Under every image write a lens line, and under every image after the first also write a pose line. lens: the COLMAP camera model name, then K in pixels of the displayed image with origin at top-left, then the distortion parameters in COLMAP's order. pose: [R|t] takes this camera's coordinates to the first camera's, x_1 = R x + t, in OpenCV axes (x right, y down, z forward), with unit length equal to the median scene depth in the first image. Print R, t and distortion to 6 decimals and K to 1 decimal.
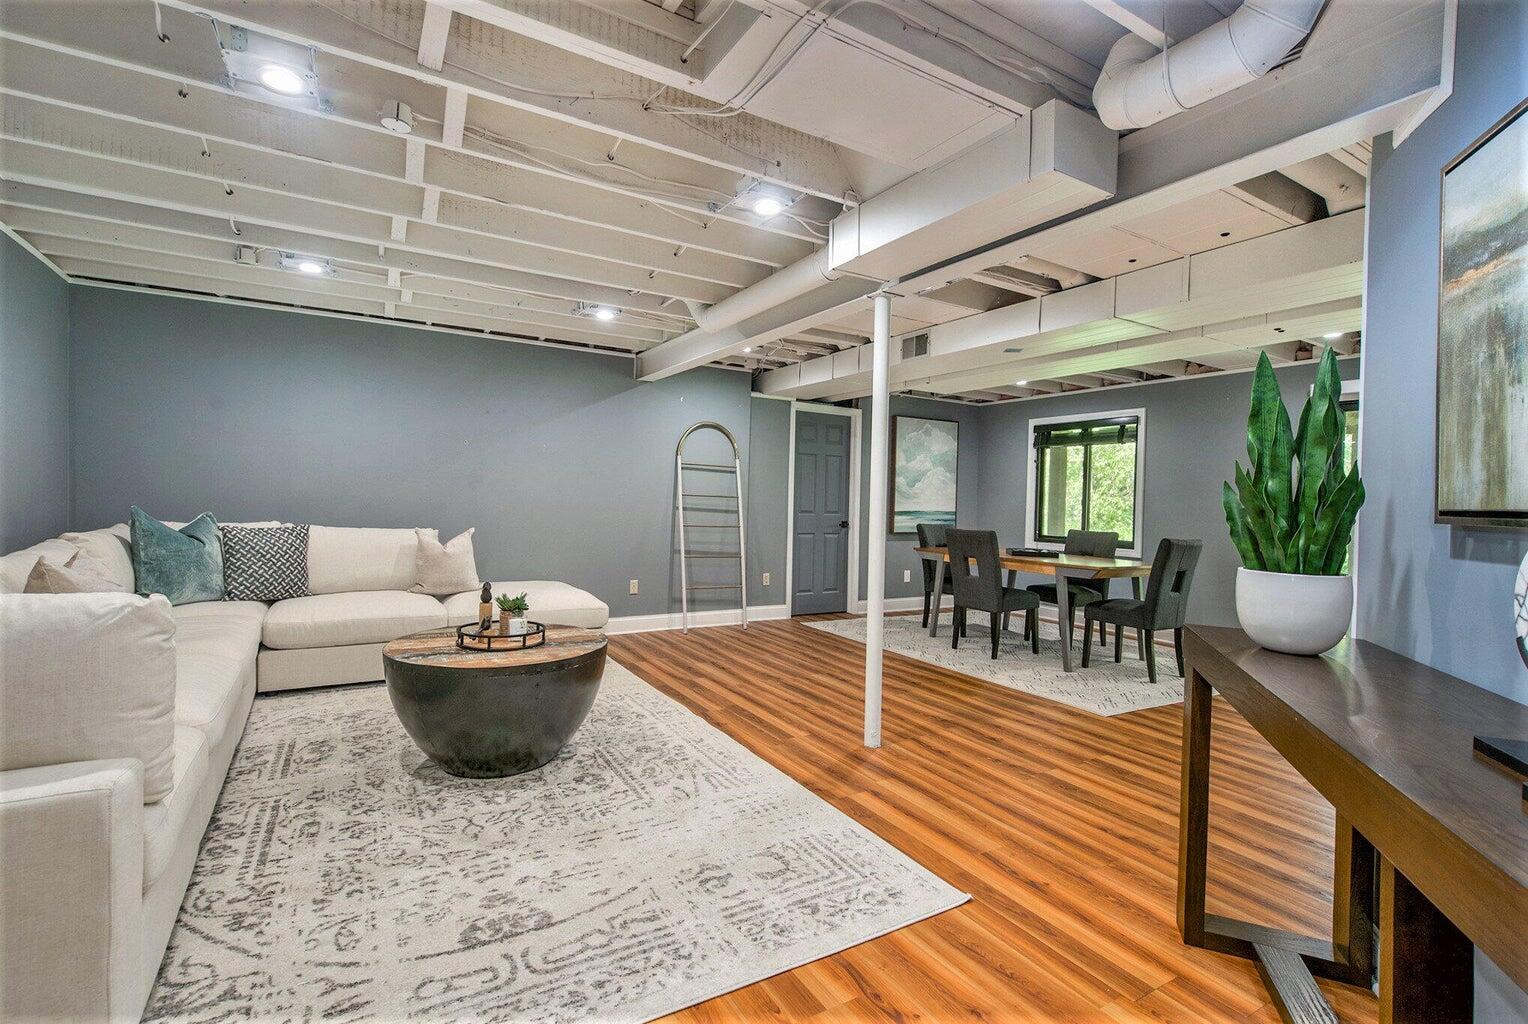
lens RADIAL K [[693.6, 0, 760.0], [0, 693.6, 511.8], [0, 0, 1]] dist [0.000794, -0.000576]
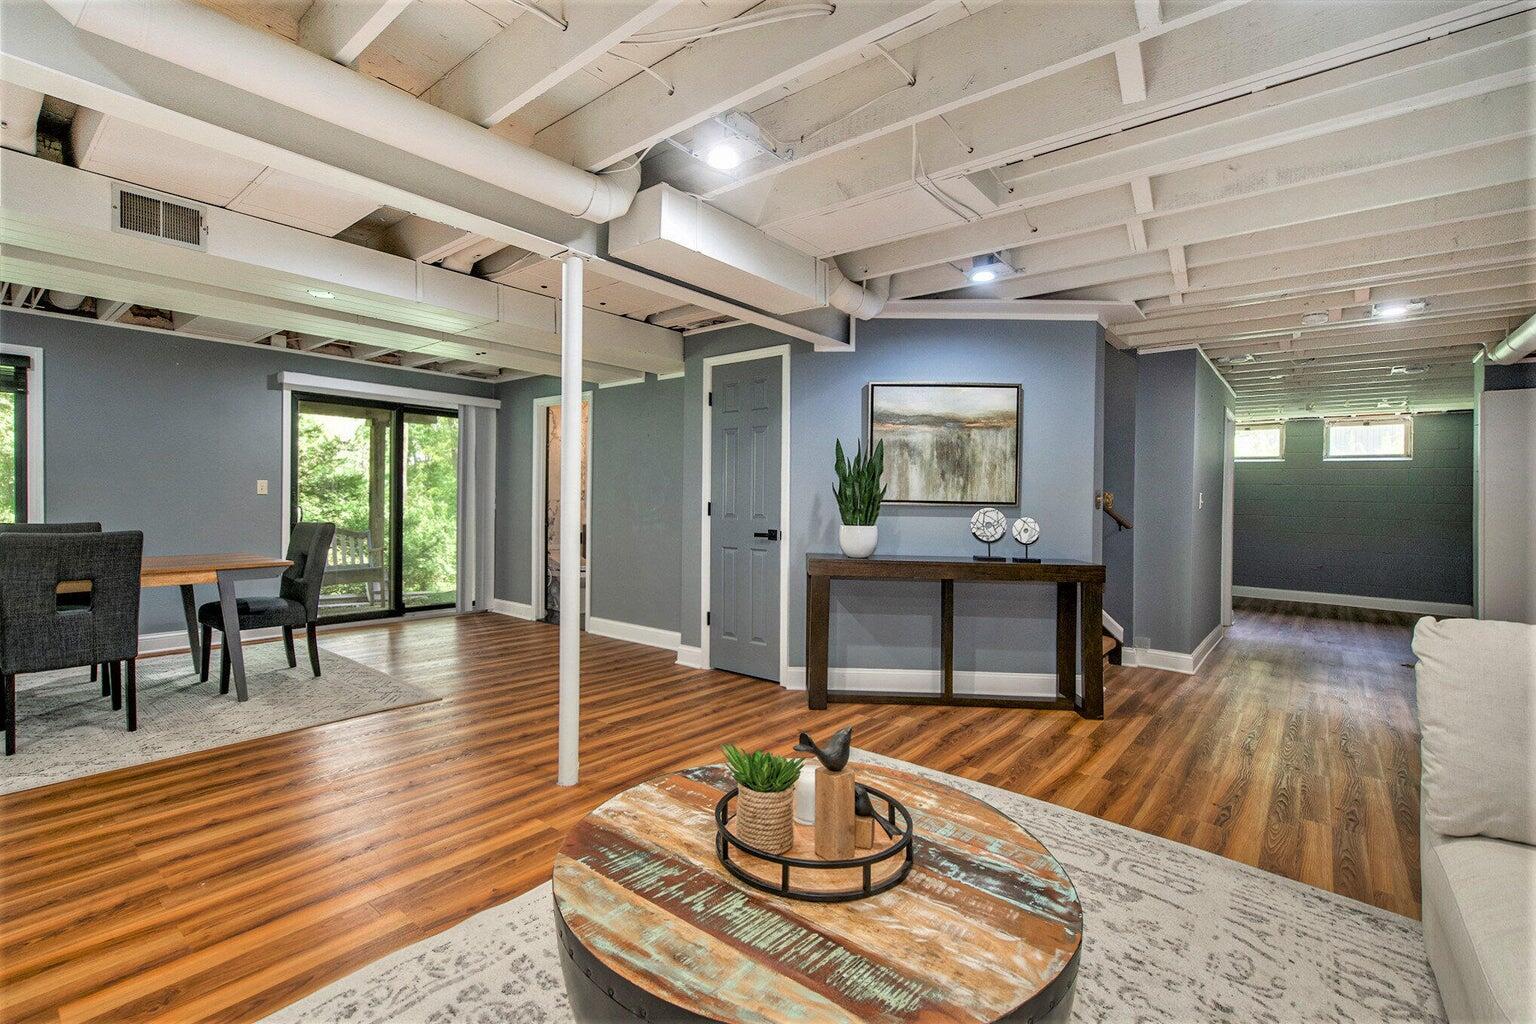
lens RADIAL K [[697.3, 0, 717.3], [0, 697.3, 492.1], [0, 0, 1]] dist [0.000794, -0.000576]
pose [[-0.311073, -0.025363, 0.950048, -1.212459], [-0.009663, 0.999677, 0.023525, -0.073656], [-0.950337, -0.001862, -0.311217, 1.897578]]
